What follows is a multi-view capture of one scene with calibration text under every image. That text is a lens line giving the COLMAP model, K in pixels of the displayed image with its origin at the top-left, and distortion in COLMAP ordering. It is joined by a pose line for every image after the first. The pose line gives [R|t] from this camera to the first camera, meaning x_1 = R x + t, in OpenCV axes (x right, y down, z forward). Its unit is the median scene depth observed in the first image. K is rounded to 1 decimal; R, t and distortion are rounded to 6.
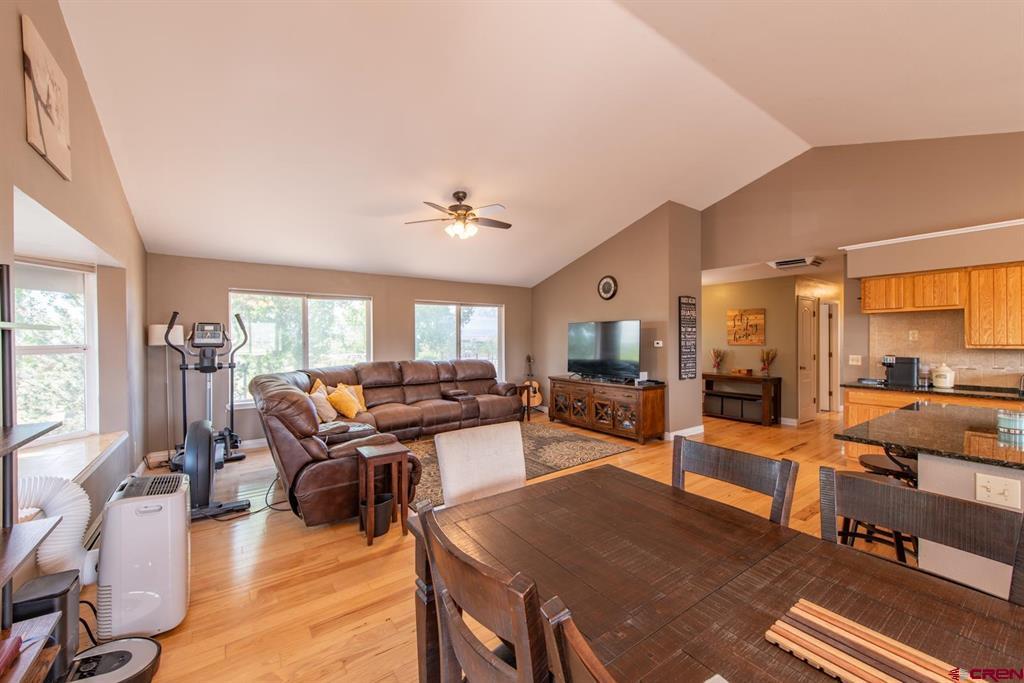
lens RADIAL K [[399.6, 0, 512.8], [0, 399.6, 340.9], [0, 0, 1]] dist [0.013265, -0.003062]
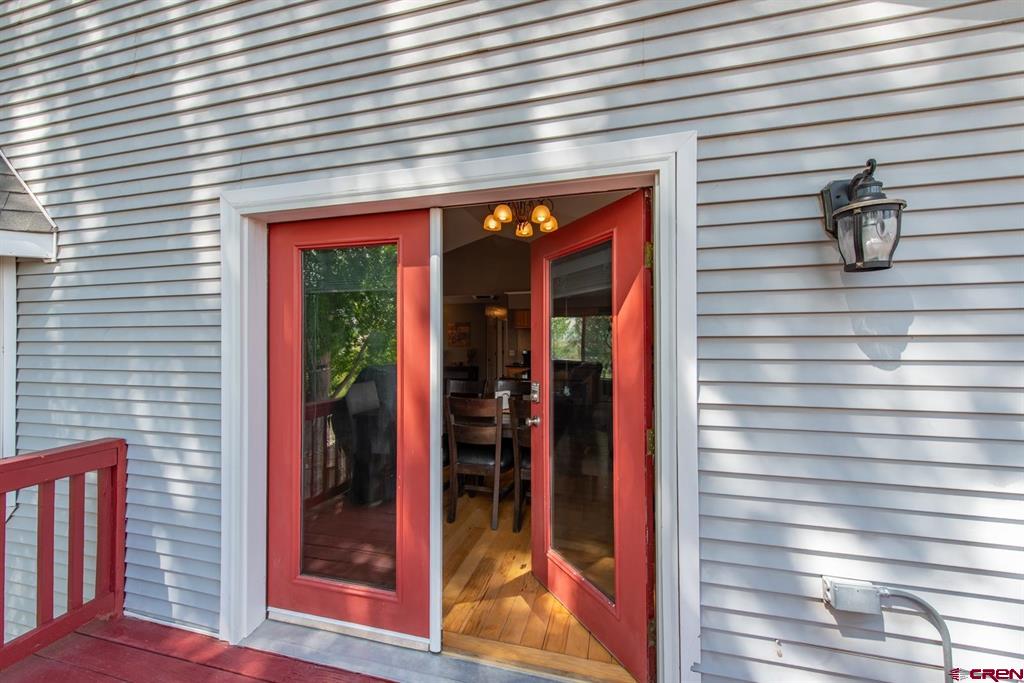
lens RADIAL K [[399.6, 0, 511.8], [0, 399.6, 339.7], [0, 0, 1]] dist [0.013265, -0.003062]
pose [[0.775910, 0.004916, 0.630824, -0.261892], [0.004072, 0.999910, -0.012800, 0.007466], [-0.630830, 0.012500, 0.775820, -0.359771]]
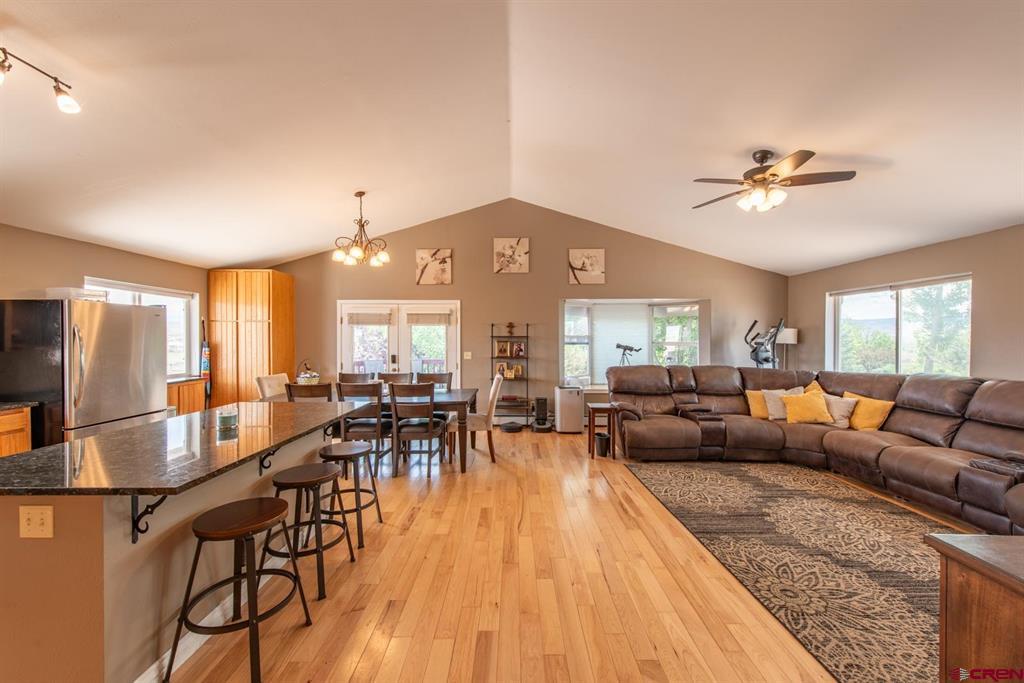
lens RADIAL K [[399.6, 0, 513.1], [0, 399.6, 341.5], [0, 0, 1]] dist [0.013265, -0.003062]
pose [[-0.588085, 0.009294, -0.808746, 0.621271], [-0.002924, 0.999903, 0.013617, -0.009247], [0.808794, 0.010373, -0.588001, 0.846043]]
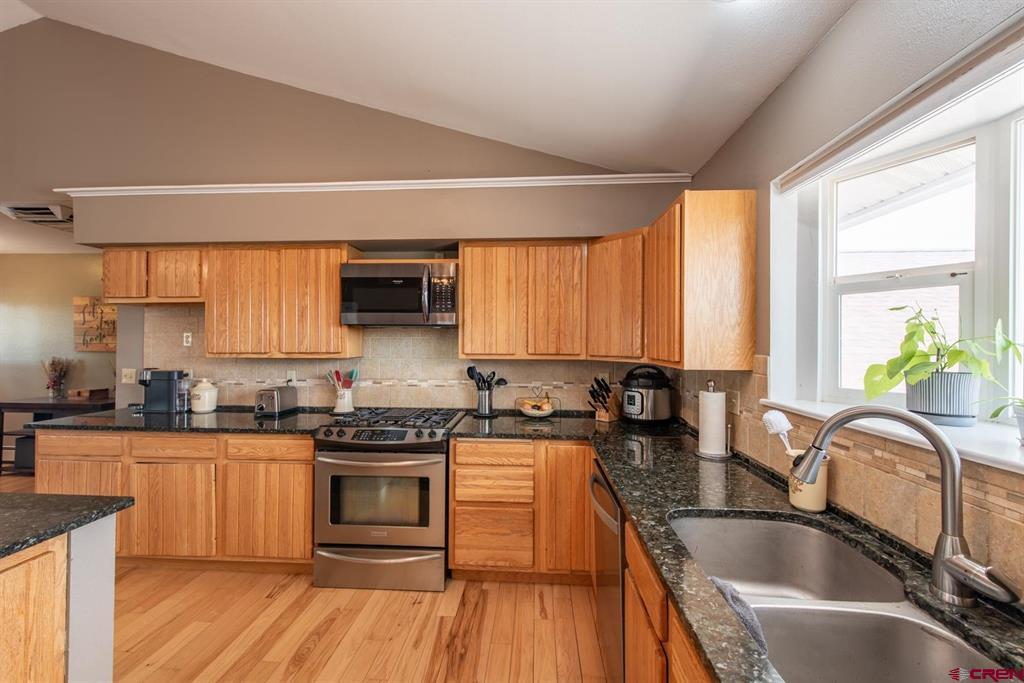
lens RADIAL K [[399.6, 0, 512.1], [0, 399.6, 340.6], [0, 0, 1]] dist [0.013265, -0.003062]
pose [[0.635356, 0.009465, 0.772161, 0.611514], [-0.003457, 0.999950, -0.009413, -0.004766], [-0.772212, 0.003311, 0.635357, 0.083766]]
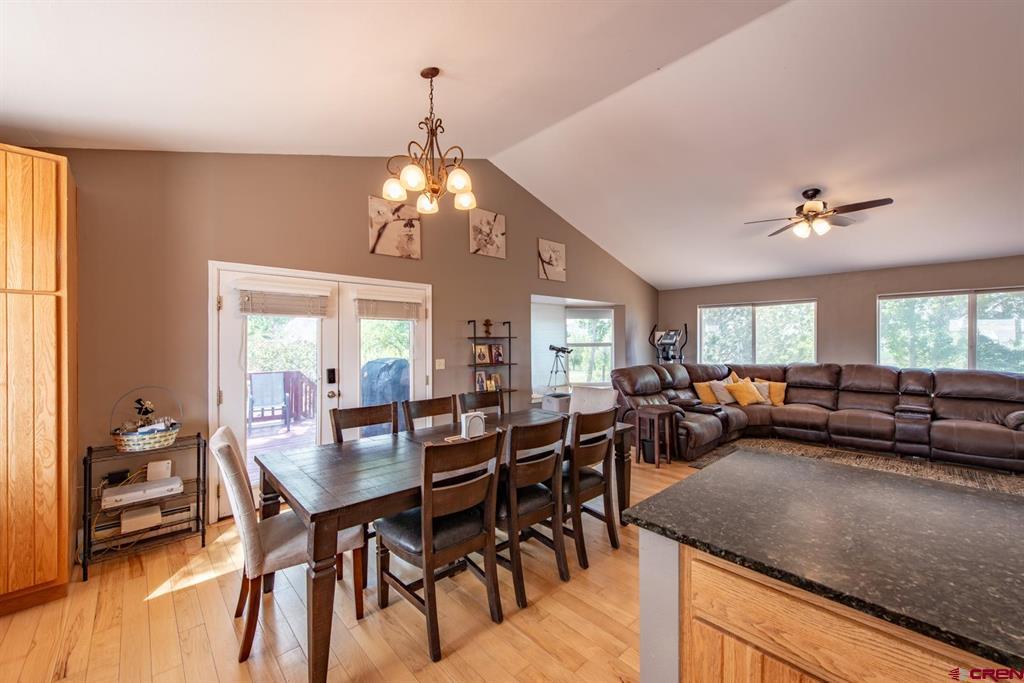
lens RADIAL K [[399.6, 0, 512.6], [0, 399.6, 340.7], [0, 0, 1]] dist [0.013265, -0.003062]
pose [[0.124553, 0.004613, -0.992202, 0.591677], [-0.004373, 0.999982, 0.004100, -0.004845], [0.992203, 0.003828, 0.124571, 0.127730]]
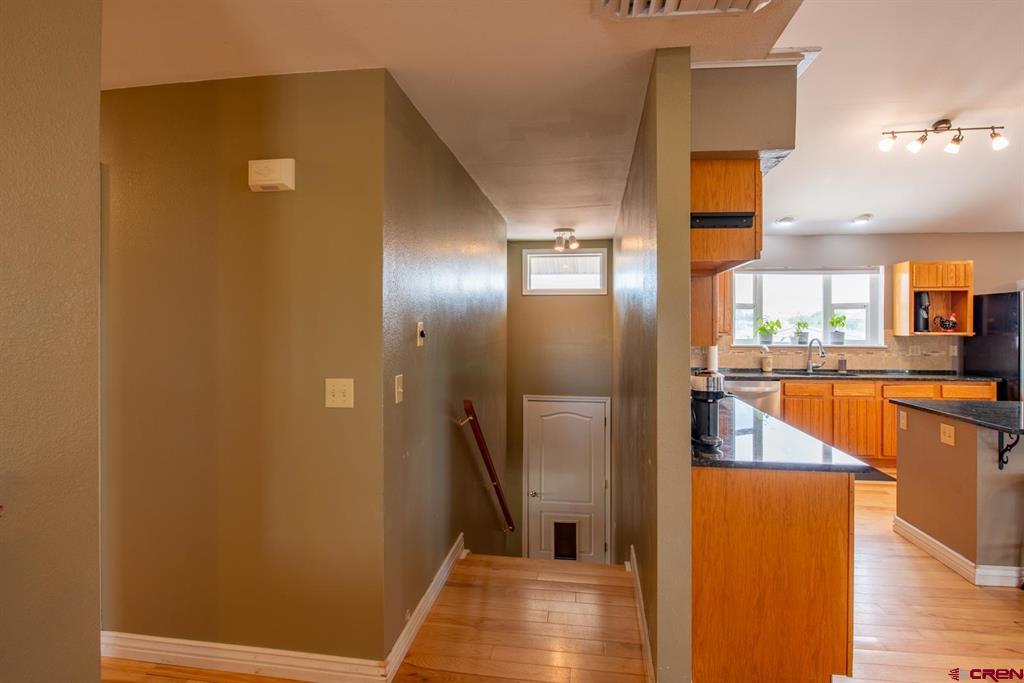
lens RADIAL K [[510.6, 0, 516.3], [0, 510.6, 323.8], [0, 0, 1]] dist [-0.005181, -0.002710]
pose [[-0.717493, 0.003298, 0.696558, 0.547690], [0.003490, 0.999993, -0.001140, -0.008497], [-0.696557, 0.001613, -0.717500, 1.144433]]
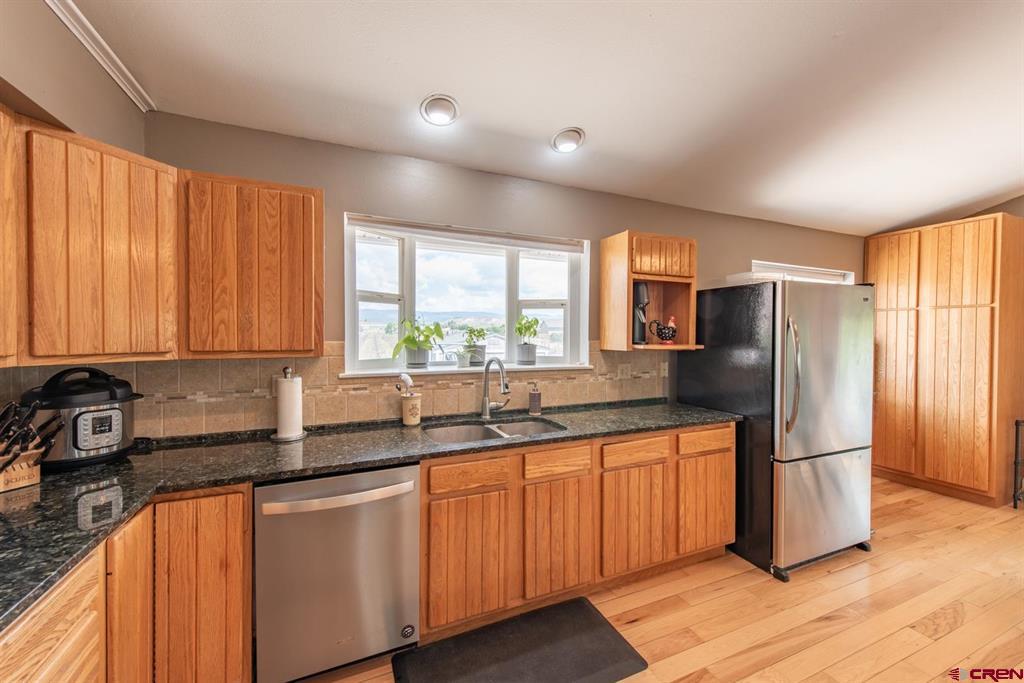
lens RADIAL K [[399.6, 0, 512.2], [0, 399.6, 341.3], [0, 0, 1]] dist [0.013265, -0.003062]
pose [[-0.976965, -0.004853, 0.213343, 0.706797], [-0.000726, 0.999811, 0.019421, -0.004761], [-0.213397, 0.018819, -0.976784, 0.460205]]
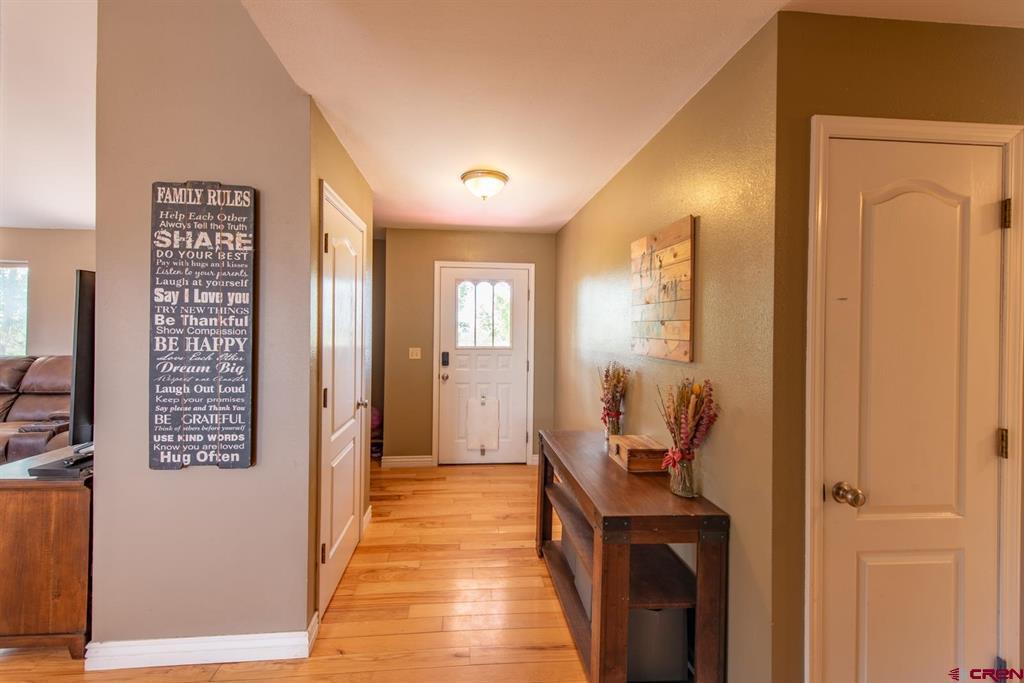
lens RADIAL K [[399.6, 0, 493.0], [0, 399.6, 332.1], [0, 0, 1]] dist [0.013265, -0.003062]
pose [[0.864152, 0.019342, -0.502858, 0.764127], [-0.021614, 0.999766, 0.001312, -0.007978], [0.502766, 0.009735, 0.864368, 0.850765]]
